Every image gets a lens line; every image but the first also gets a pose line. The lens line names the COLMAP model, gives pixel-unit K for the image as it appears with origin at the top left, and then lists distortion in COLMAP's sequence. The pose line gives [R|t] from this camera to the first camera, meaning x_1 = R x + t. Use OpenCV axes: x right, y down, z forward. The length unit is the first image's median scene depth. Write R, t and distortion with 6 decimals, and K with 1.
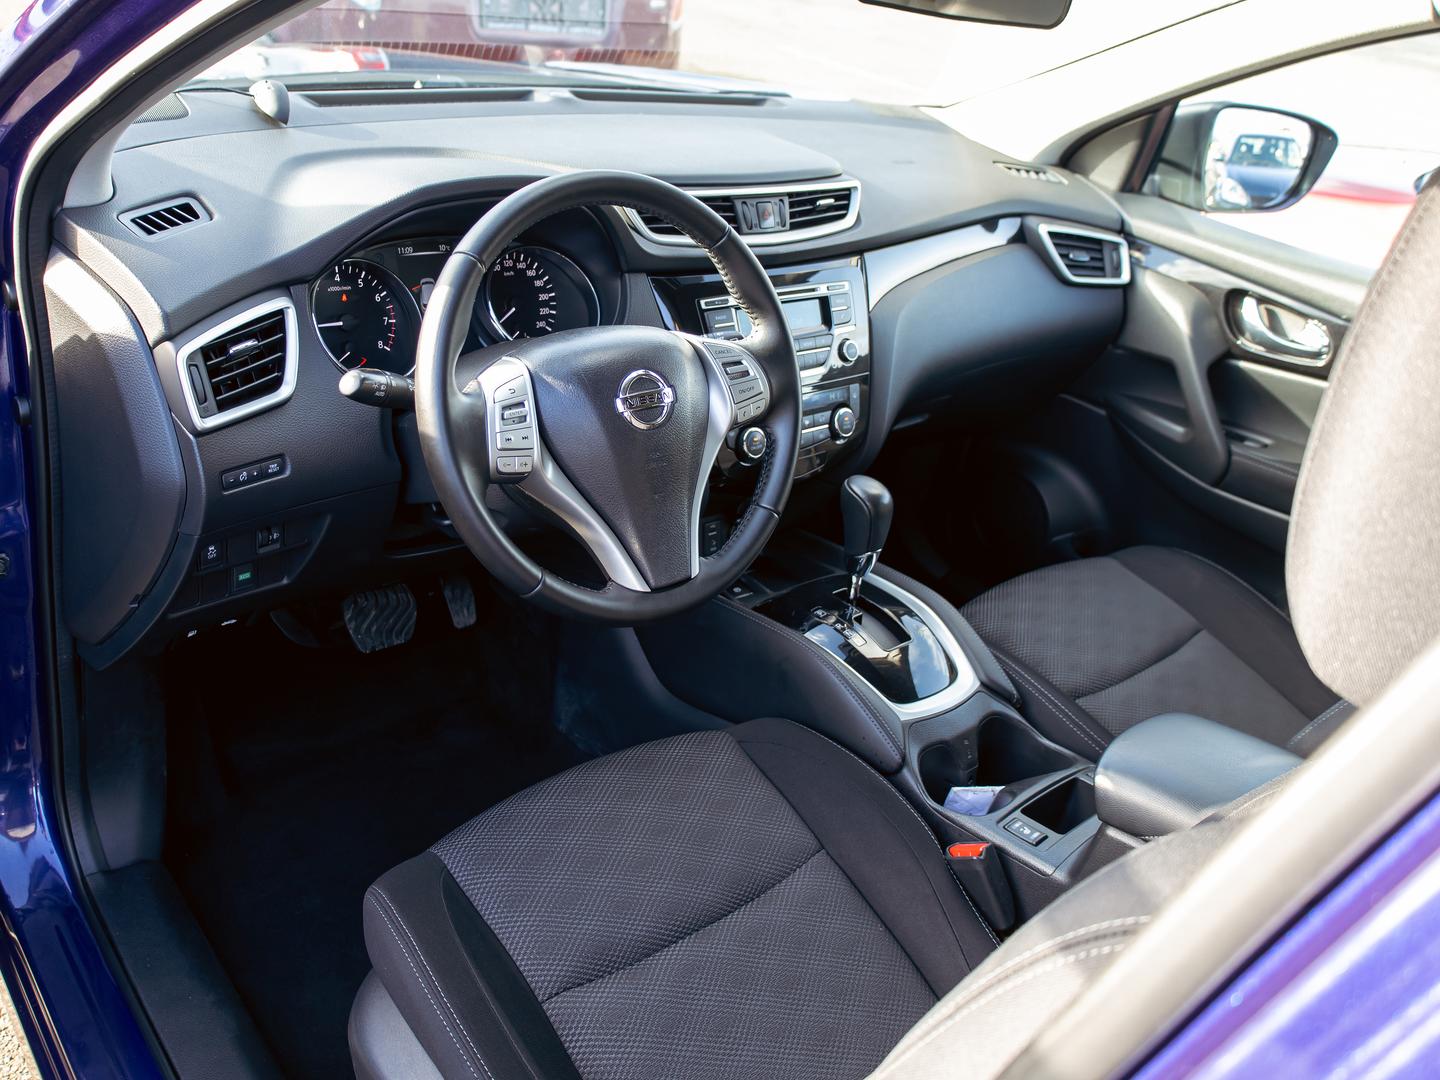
lens RADIAL K [[989.7, 0, 720.0], [0, 989.7, 540.0], [0, 0, 1]] dist [-0.000228, -0.001291]
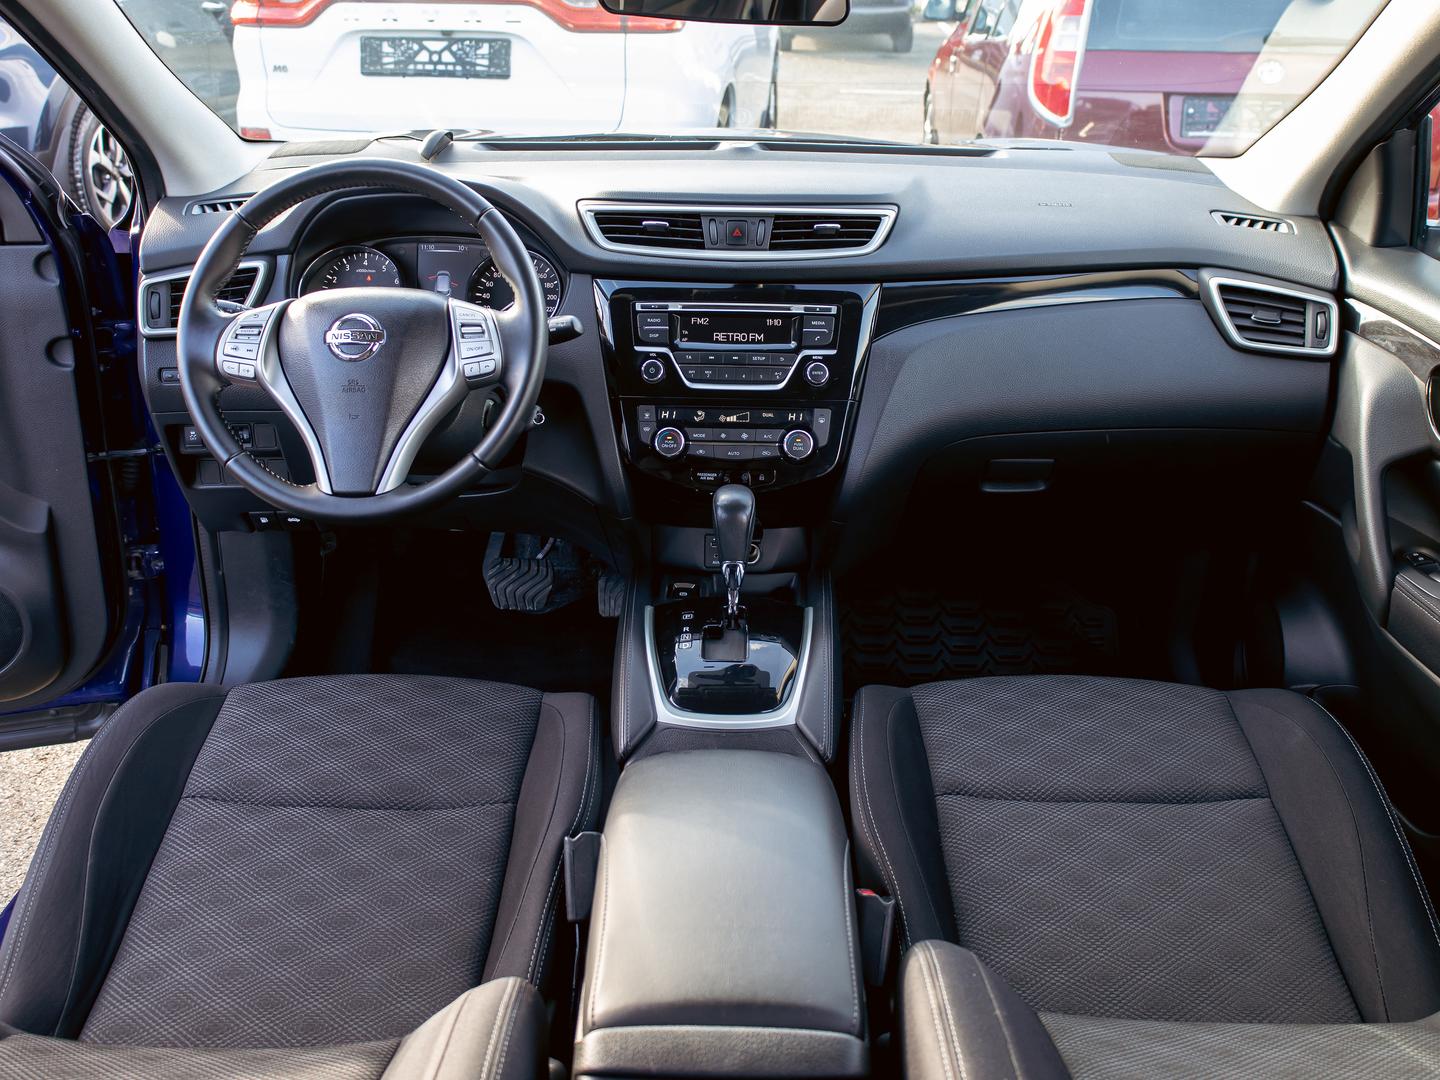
lens RADIAL K [[1012.9, 0, 720.0], [0, 1012.9, 540.0], [0, 0, 1]] dist [0.007059, 0.004019]
pose [[0.829298, 0.171219, -0.531930, 0.474453], [-0.225744, 0.973421, -0.038616, 0.022408], [0.511180, 0.152105, 0.845907, 0.102024]]
